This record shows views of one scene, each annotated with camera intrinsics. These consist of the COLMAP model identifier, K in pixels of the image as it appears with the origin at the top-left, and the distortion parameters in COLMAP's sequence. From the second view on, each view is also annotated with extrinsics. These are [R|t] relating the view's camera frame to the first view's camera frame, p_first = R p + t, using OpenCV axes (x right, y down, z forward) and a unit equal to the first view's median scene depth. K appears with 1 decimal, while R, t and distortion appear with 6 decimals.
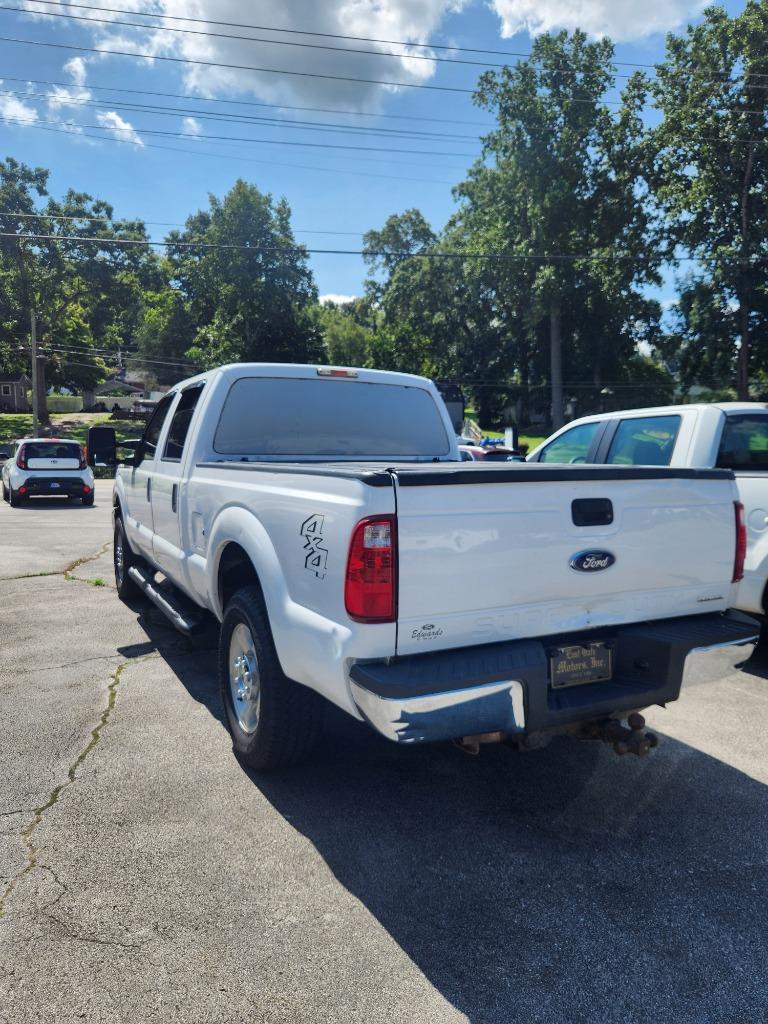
lens RADIAL K [[724.3, 0, 388.2], [0, 724.3, 504.6], [0, 0, 1]] dist [0.050278, -0.033434]
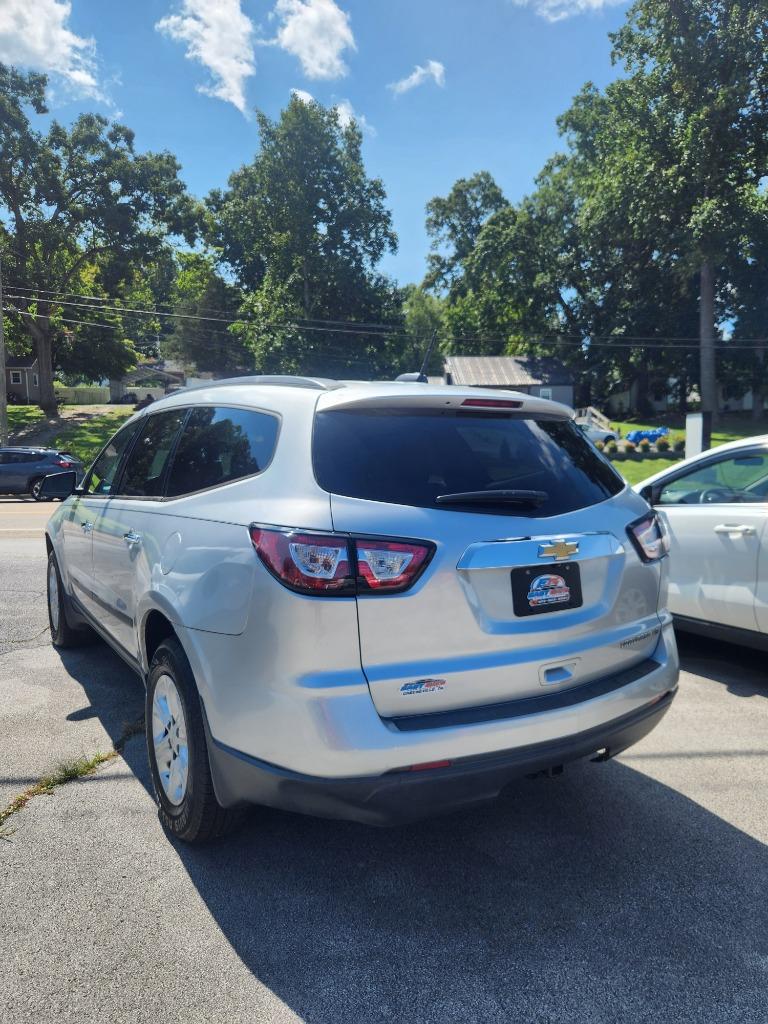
lens RADIAL K [[724.3, 0, 386.2], [0, 724.3, 511.2], [0, 0, 1]] dist [0.050278, -0.033434]
pose [[0.998155, 0.000629, -0.060721, -0.056320], [0.000266, 0.999891, 0.014744, -0.017993], [0.060724, -0.014733, 0.998046, 0.210476]]
